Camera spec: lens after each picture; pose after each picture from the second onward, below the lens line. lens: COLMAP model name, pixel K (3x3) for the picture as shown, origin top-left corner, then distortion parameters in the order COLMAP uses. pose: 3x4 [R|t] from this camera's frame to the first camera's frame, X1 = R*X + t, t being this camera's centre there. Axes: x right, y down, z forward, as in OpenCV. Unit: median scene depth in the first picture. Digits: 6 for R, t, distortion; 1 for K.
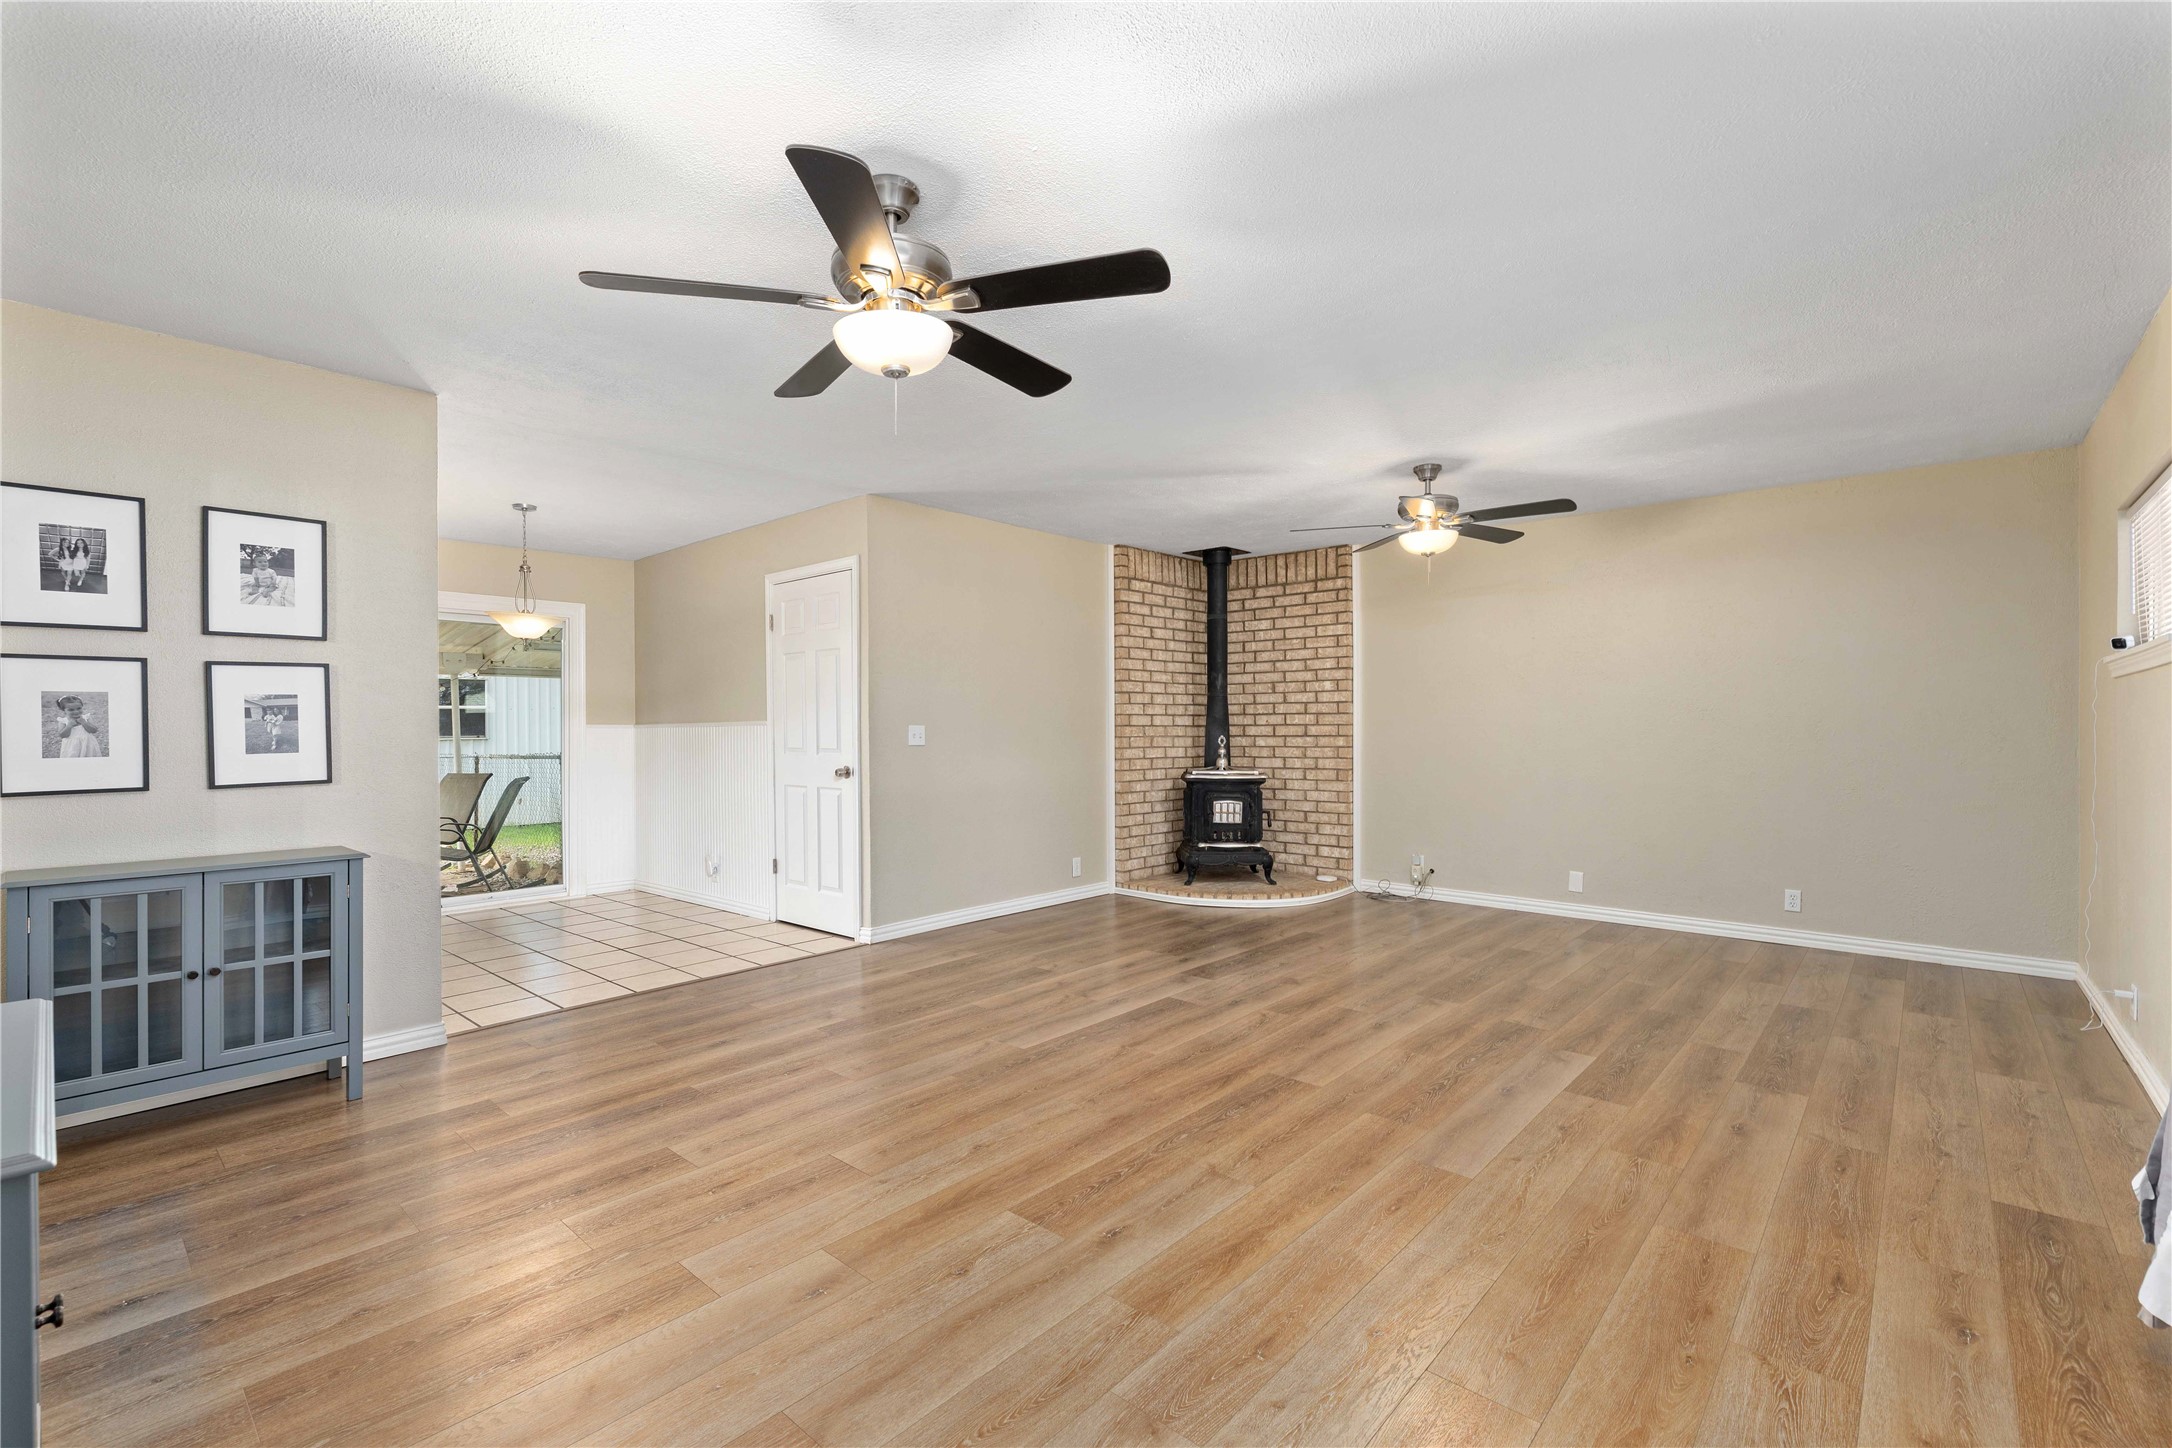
lens RADIAL K [[944.3, 0, 1084.7], [0, 944.3, 724.8], [0, 0, 1]] dist [-0.002588, 0.000646]
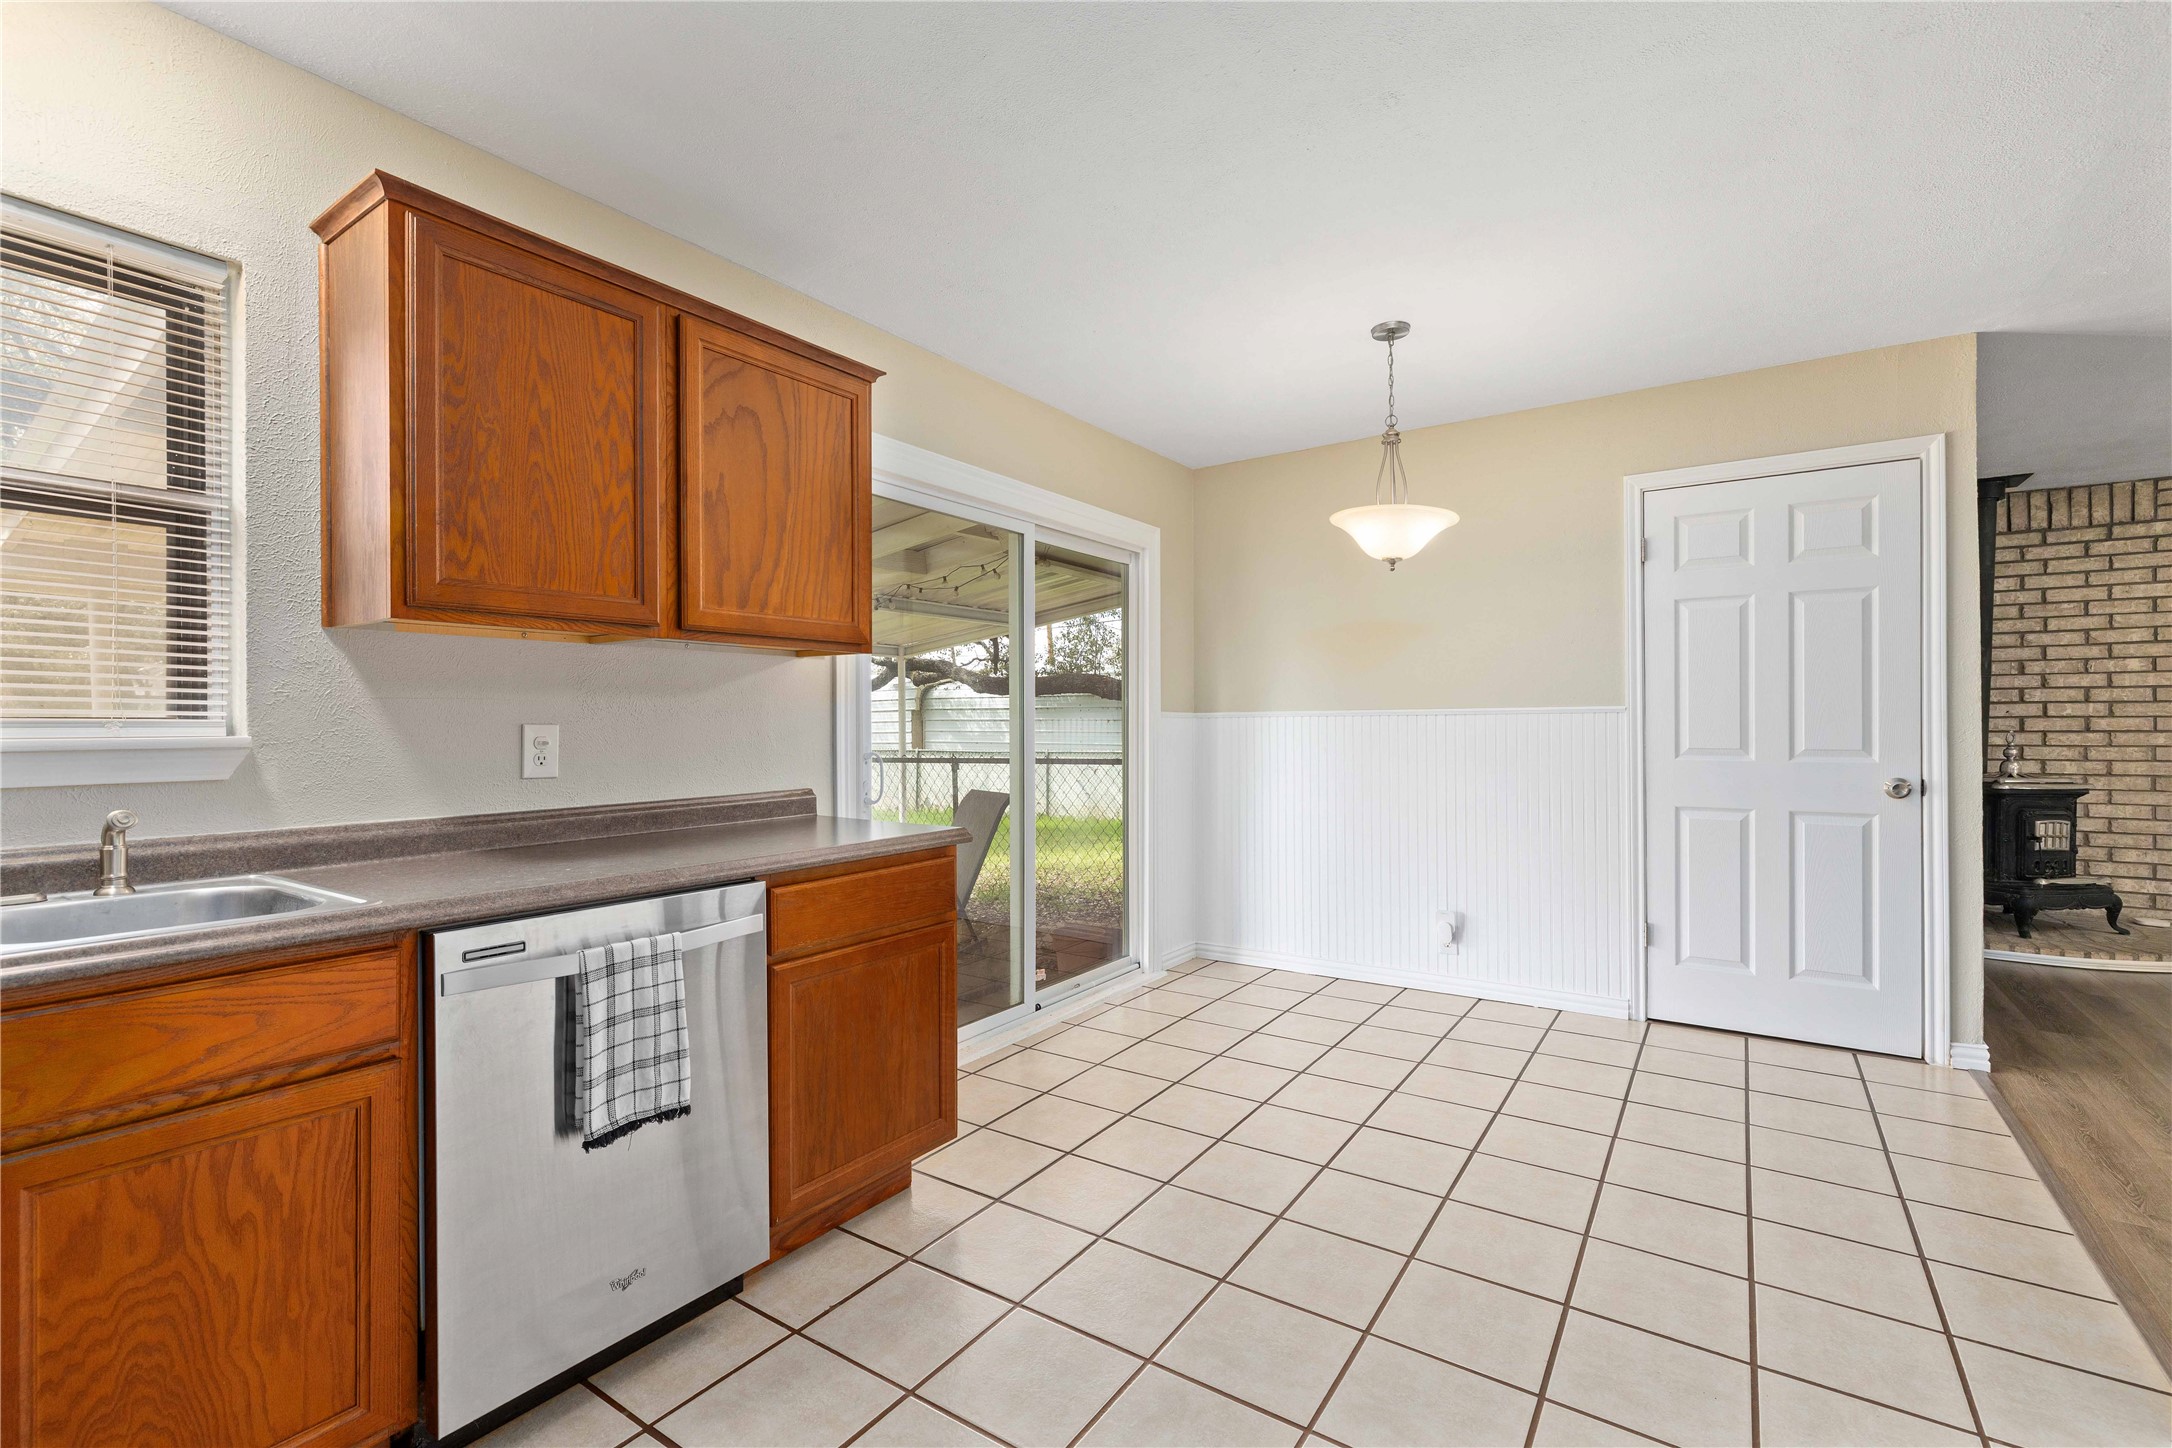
lens RADIAL K [[944.3, 0, 1090.6], [0, 944.3, 723.3], [0, 0, 1]] dist [-0.002588, 0.000646]
pose [[0.993271, 0.001975, 0.115799, -1.008887], [-0.002068, 0.999998, 0.000681, 0.010027], [-0.115798, -0.000916, 0.993272, 0.543209]]
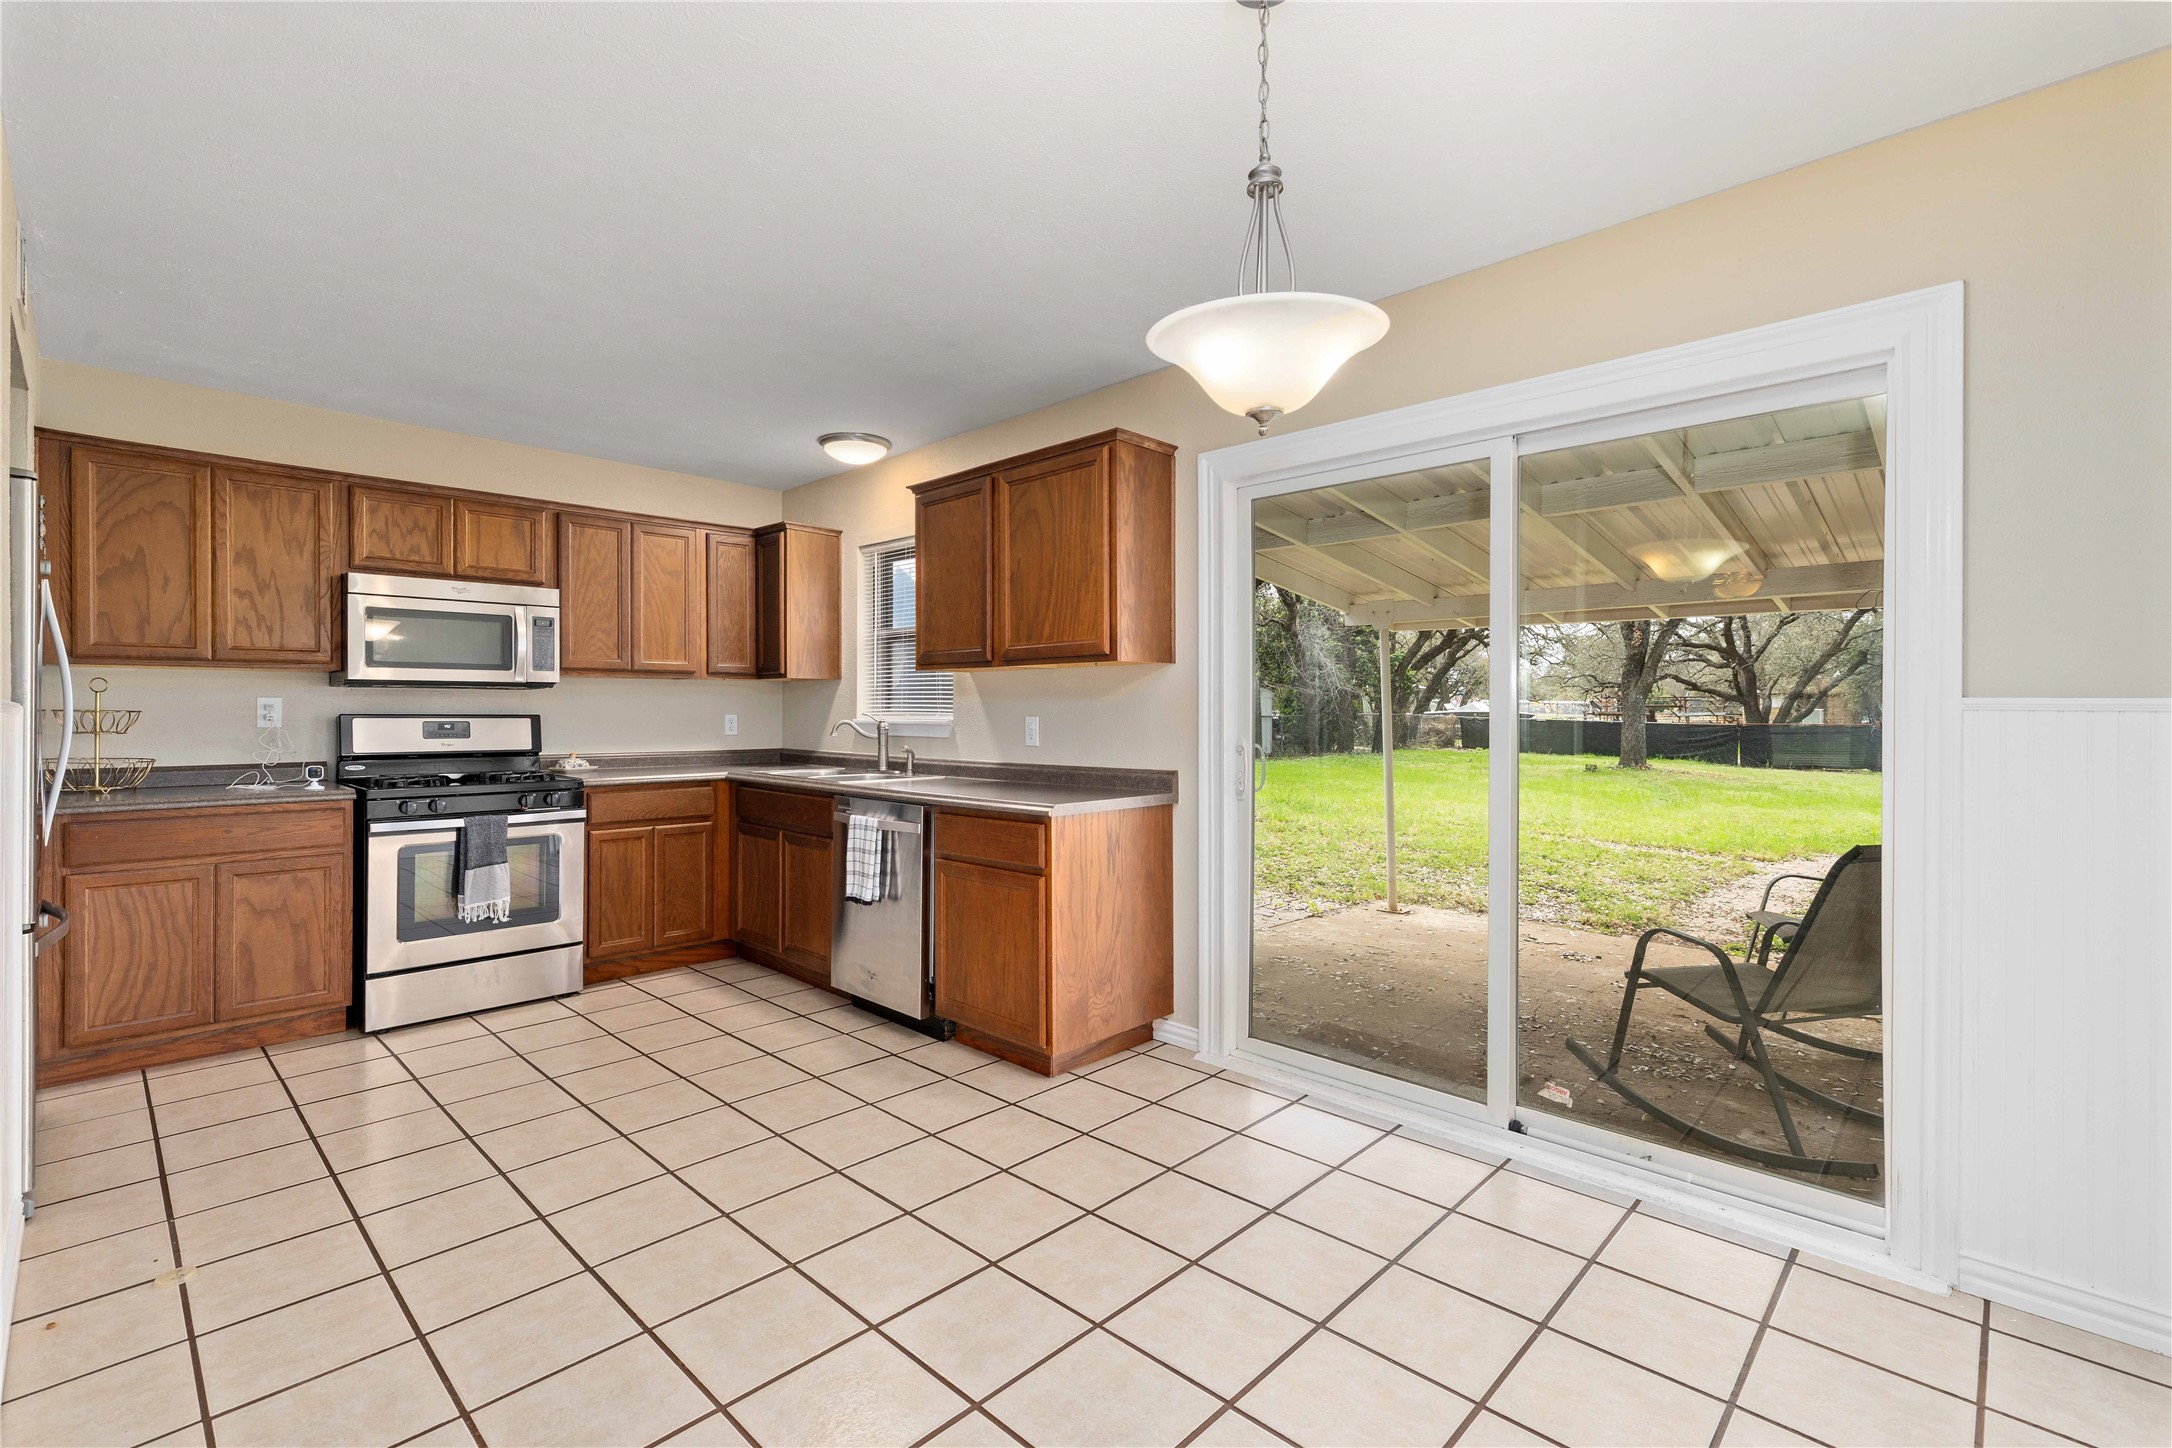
lens RADIAL K [[944.3, 0, 1067.4], [0, 944.3, 714.8], [0, 0, 1]] dist [-0.002588, 0.000646]
pose [[-0.057099, 0.008641, -0.998331, -0.352908], [0.003968, 0.999957, 0.008428, 0.002697], [0.998361, -0.003480, -0.057131, 1.149396]]
